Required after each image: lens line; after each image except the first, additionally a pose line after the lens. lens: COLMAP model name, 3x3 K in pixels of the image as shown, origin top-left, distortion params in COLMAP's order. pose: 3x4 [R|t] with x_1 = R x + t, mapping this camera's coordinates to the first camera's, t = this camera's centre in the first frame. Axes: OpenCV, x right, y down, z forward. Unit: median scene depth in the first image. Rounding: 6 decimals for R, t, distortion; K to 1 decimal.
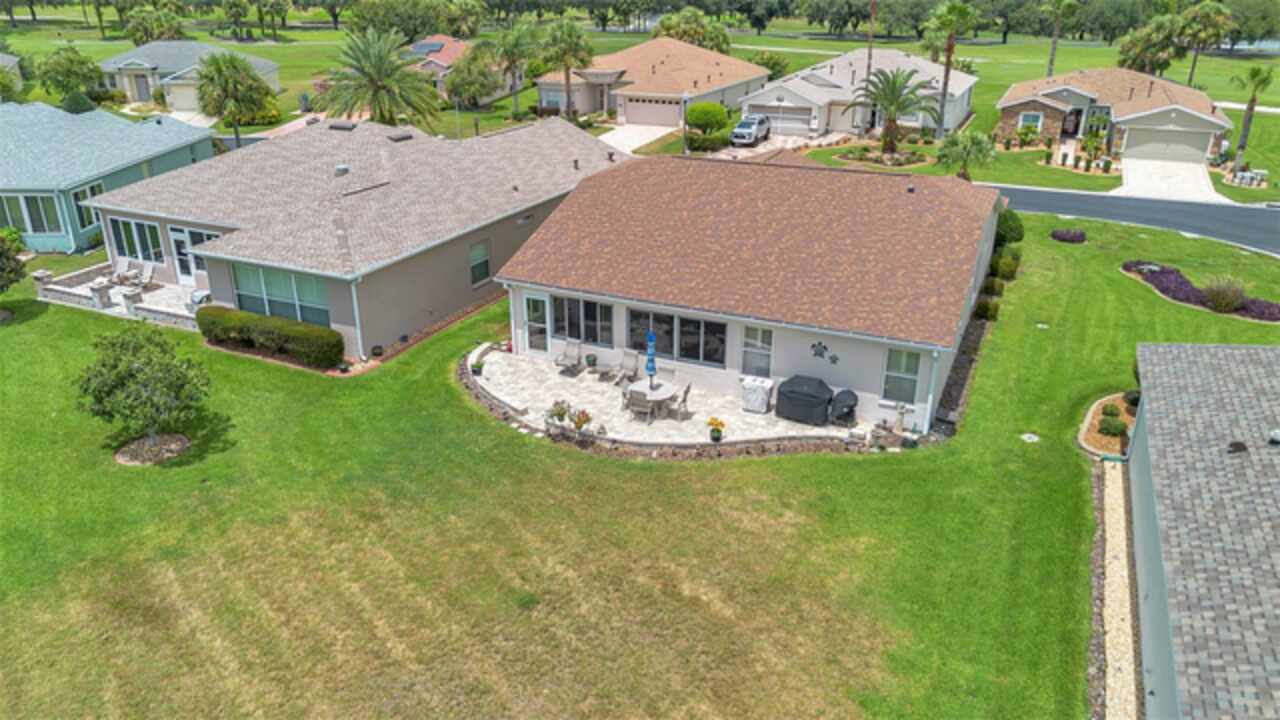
lens RADIAL K [[911.7, 0, 640.0], [0, 911.7, 360.0], [0, 0, 1]] dist [0.065009, -0.071008]
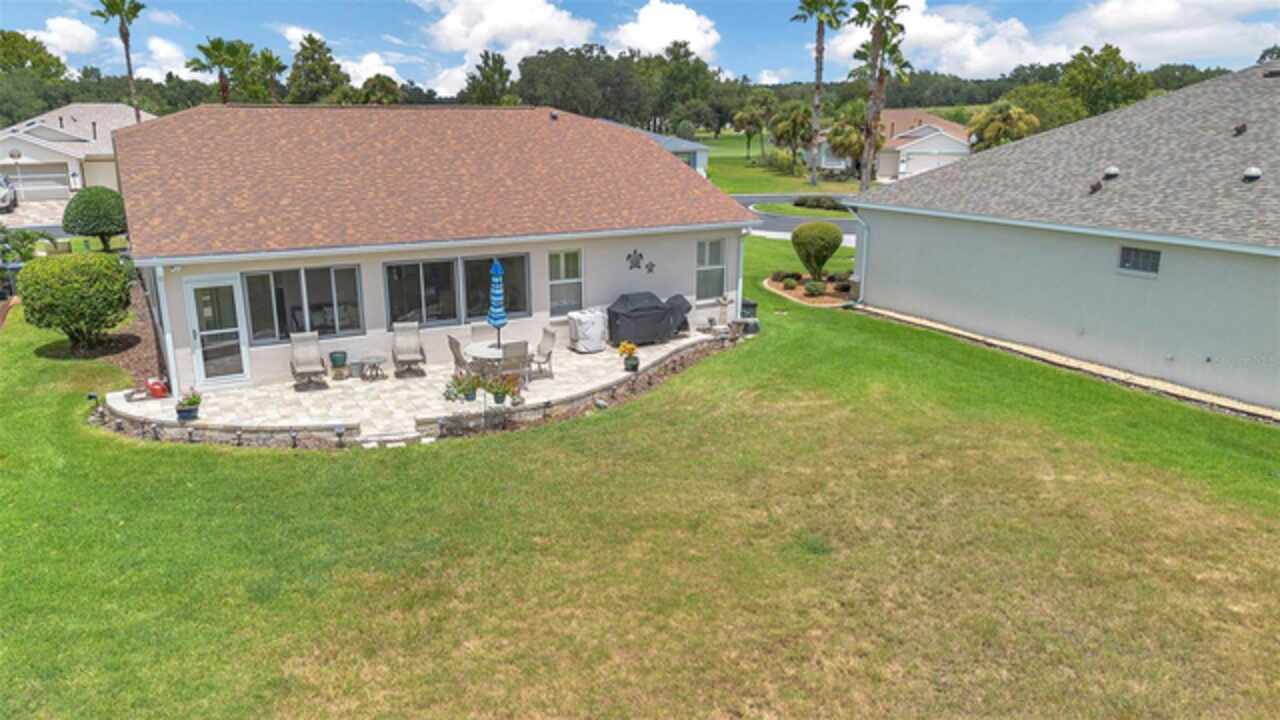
lens RADIAL K [[911.7, 0, 640.0], [0, 911.7, 360.0], [0, 0, 1]] dist [0.065009, -0.071008]
pose [[0.588857, -0.214076, 0.779371, -0.209082], [0.313442, 0.949306, 0.023930, 0.025314], [-0.744984, 0.230196, 0.626106, 0.202987]]
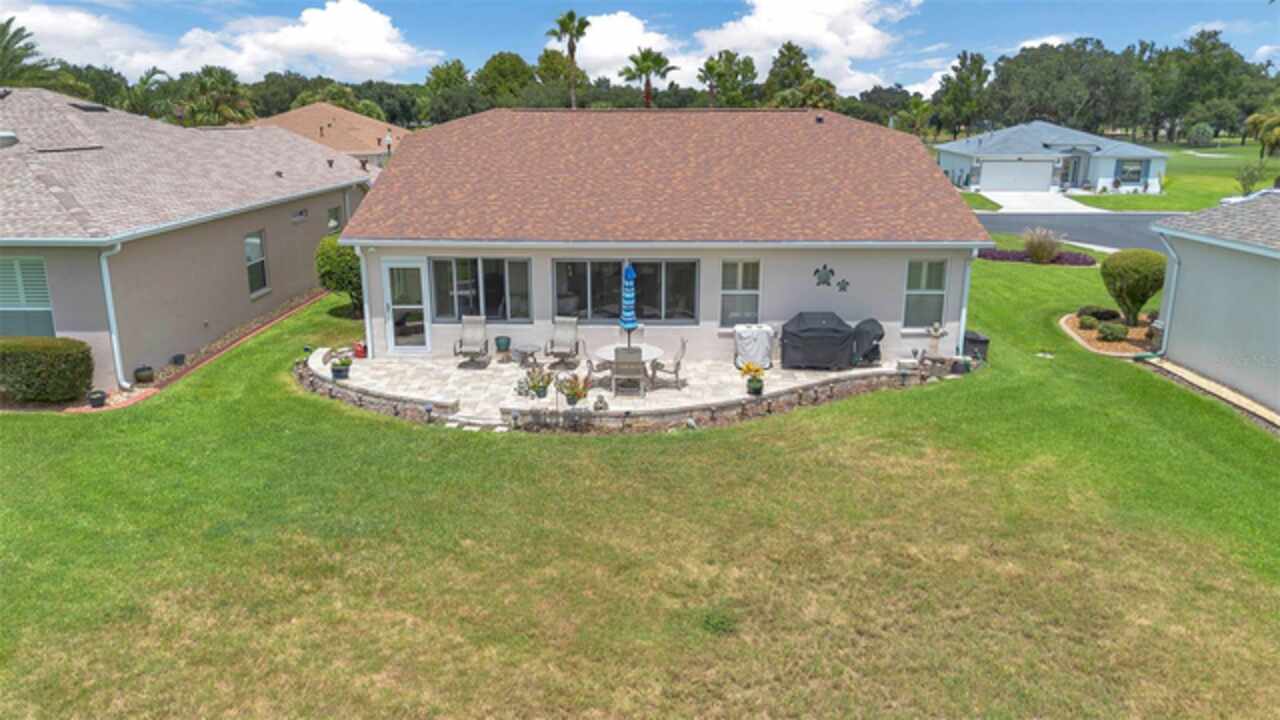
lens RADIAL K [[911.7, 0, 640.0], [0, 911.7, 360.0], [0, 0, 1]] dist [0.065009, -0.071008]
pose [[0.909402, -0.108613, 0.401486, -0.114971], [0.161195, 0.981895, -0.099493, 0.047732], [-0.383411, 0.155197, 0.910445, 0.151187]]
